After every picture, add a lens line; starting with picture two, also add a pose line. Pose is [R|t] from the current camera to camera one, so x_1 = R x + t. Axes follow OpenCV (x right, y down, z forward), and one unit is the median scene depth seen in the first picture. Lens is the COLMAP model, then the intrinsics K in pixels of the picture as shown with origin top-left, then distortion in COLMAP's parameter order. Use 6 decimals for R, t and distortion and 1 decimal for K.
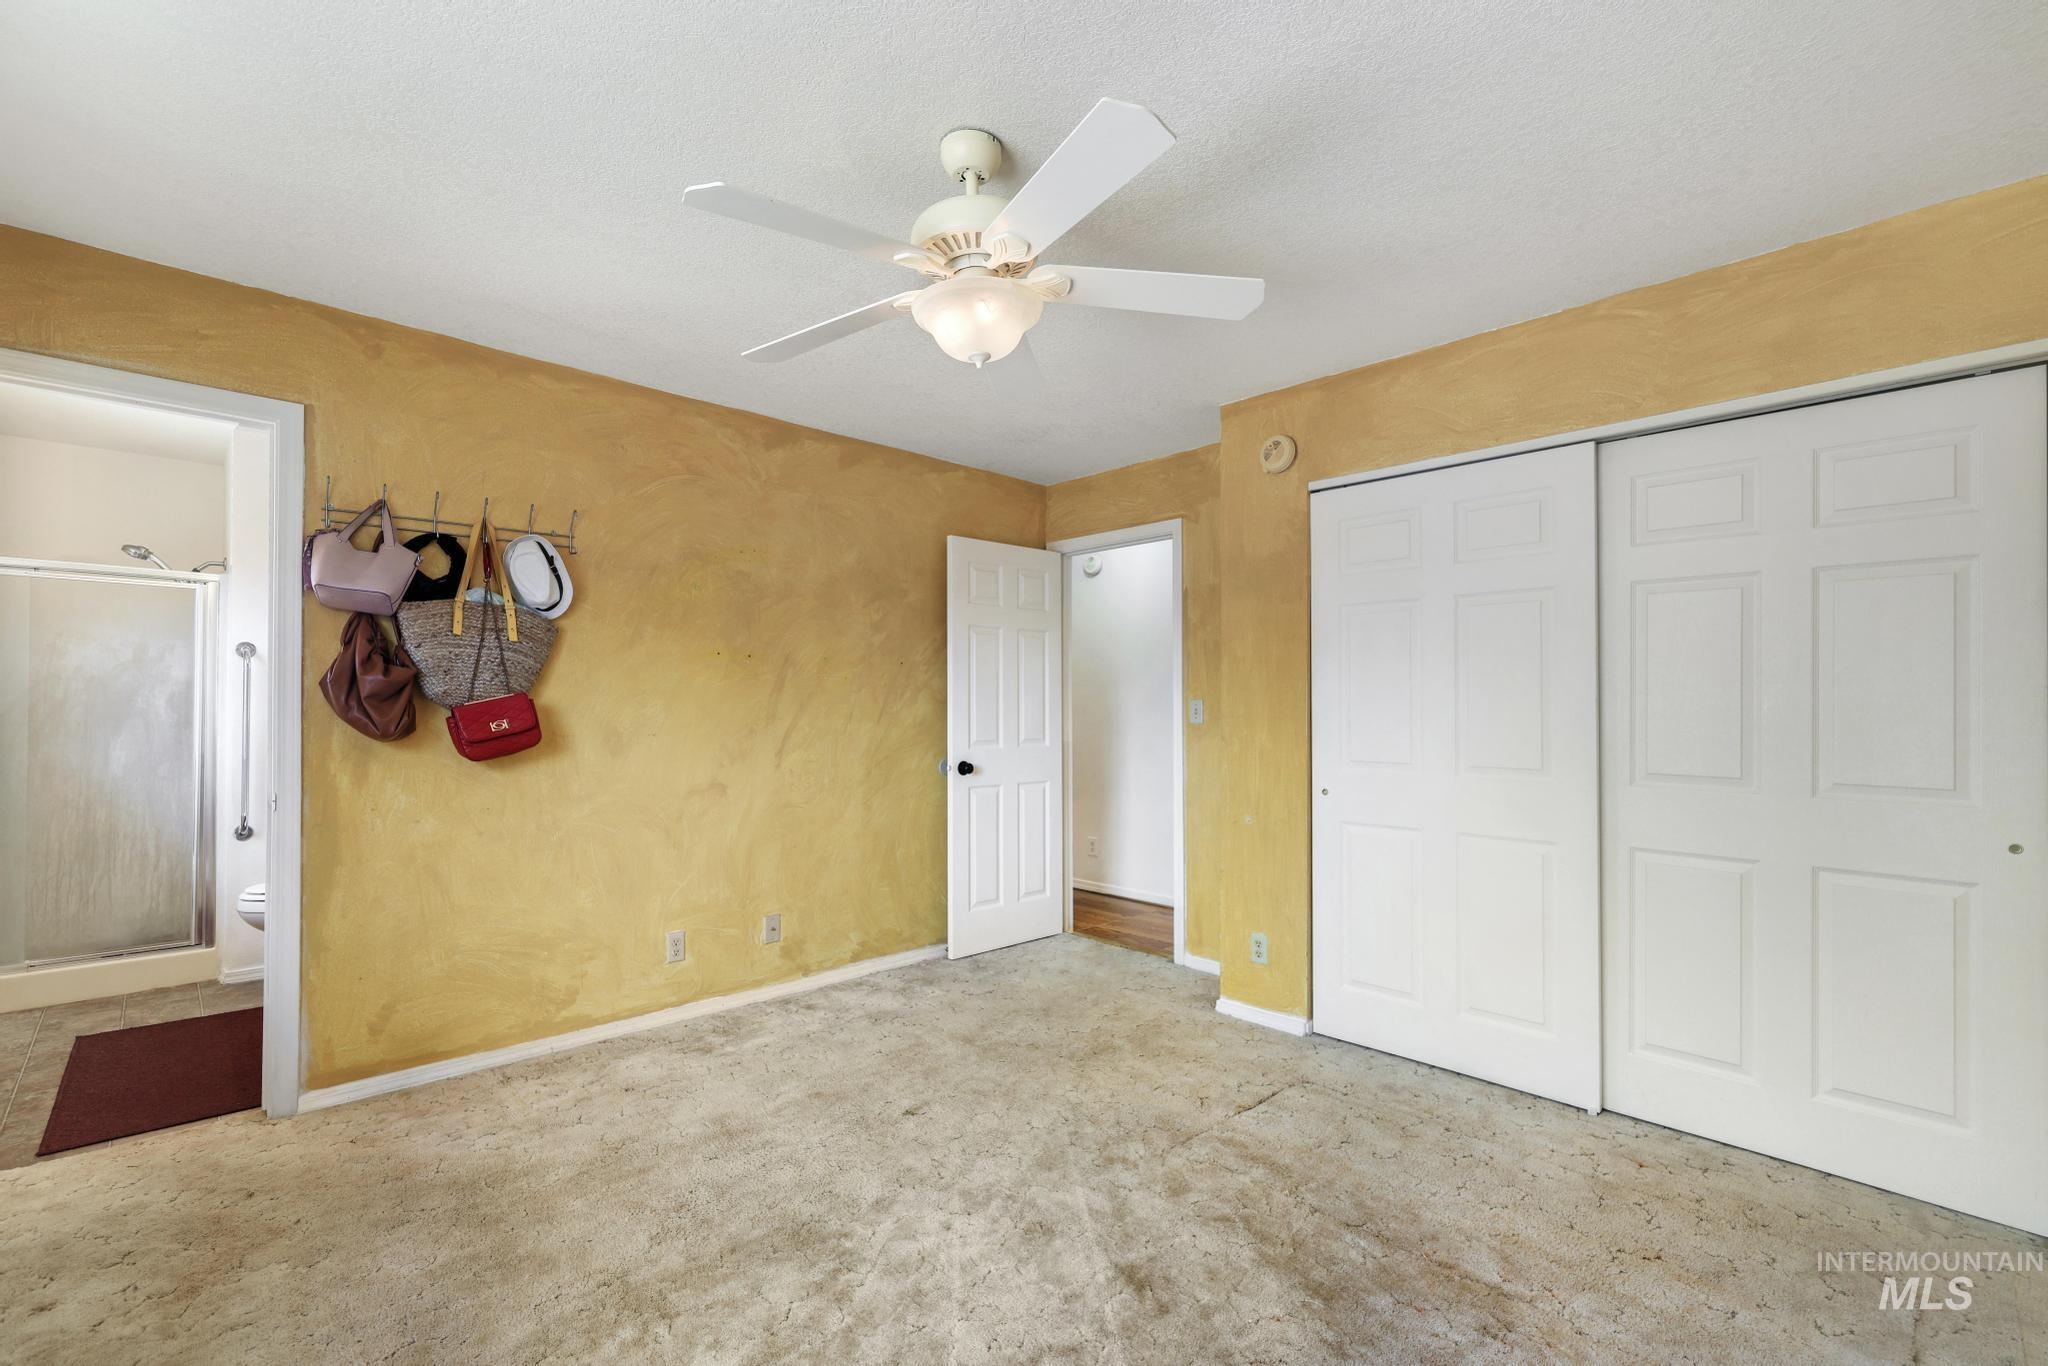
lens RADIAL K [[892.1, 0, 1028.4], [0, 892.1, 700.4], [0, 0, 1]] dist [-0.019914, 0.002642]
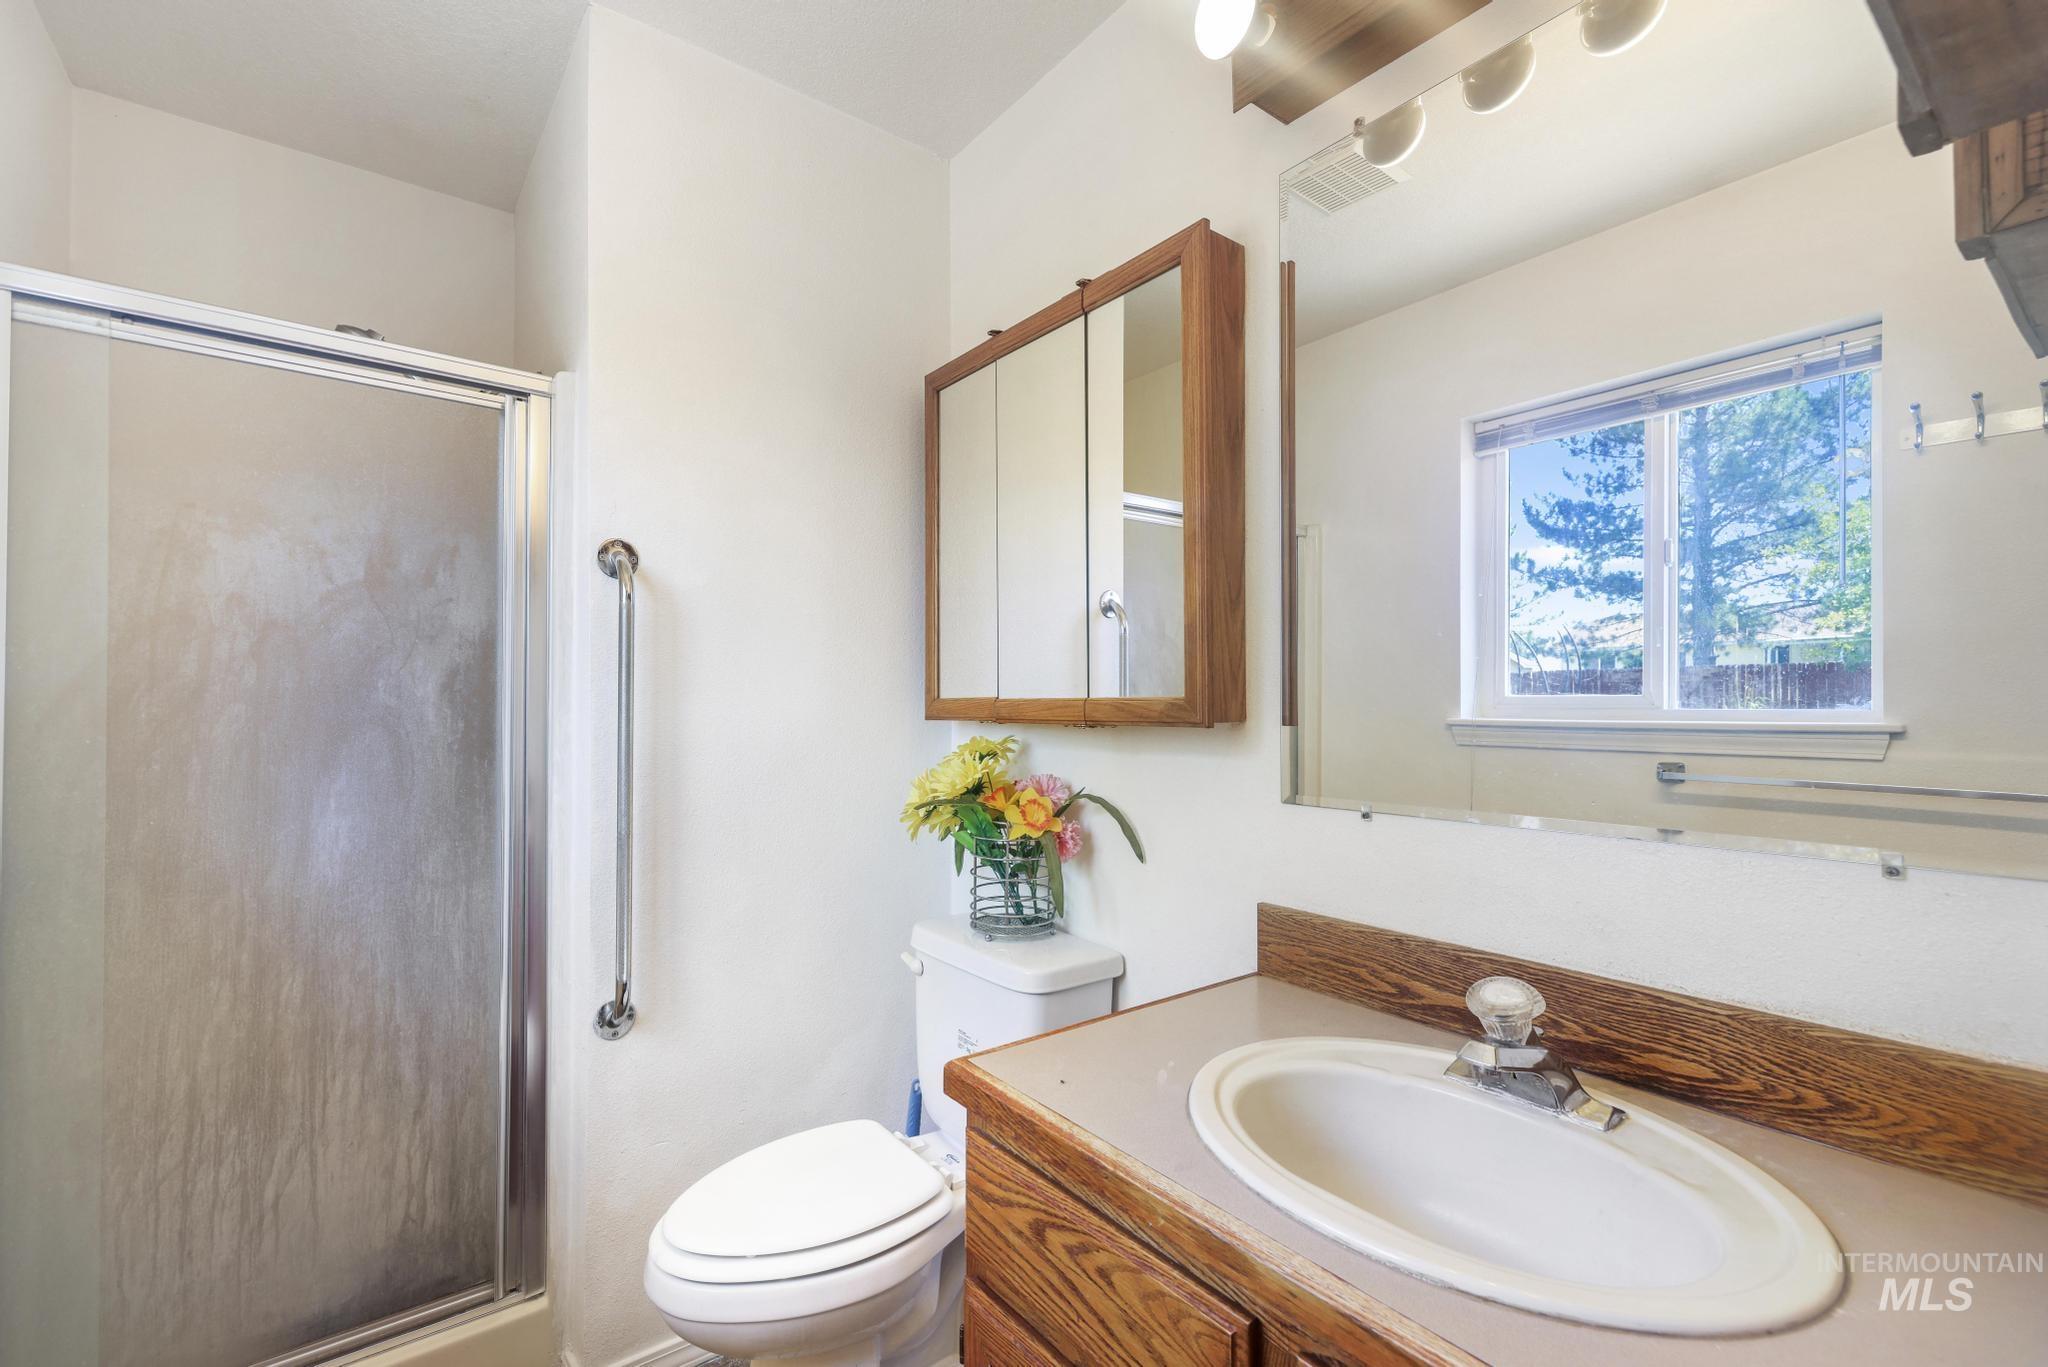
lens RADIAL K [[892.1, 0, 1021.5], [0, 892.1, 677.3], [0, 0, 1]] dist [-0.019914, 0.002642]
pose [[0.992698, -0.007840, -0.120373, -0.685423], [0.006542, 0.999916, -0.011176, 0.002810], [0.120451, 0.010307, 0.992666, 0.645695]]
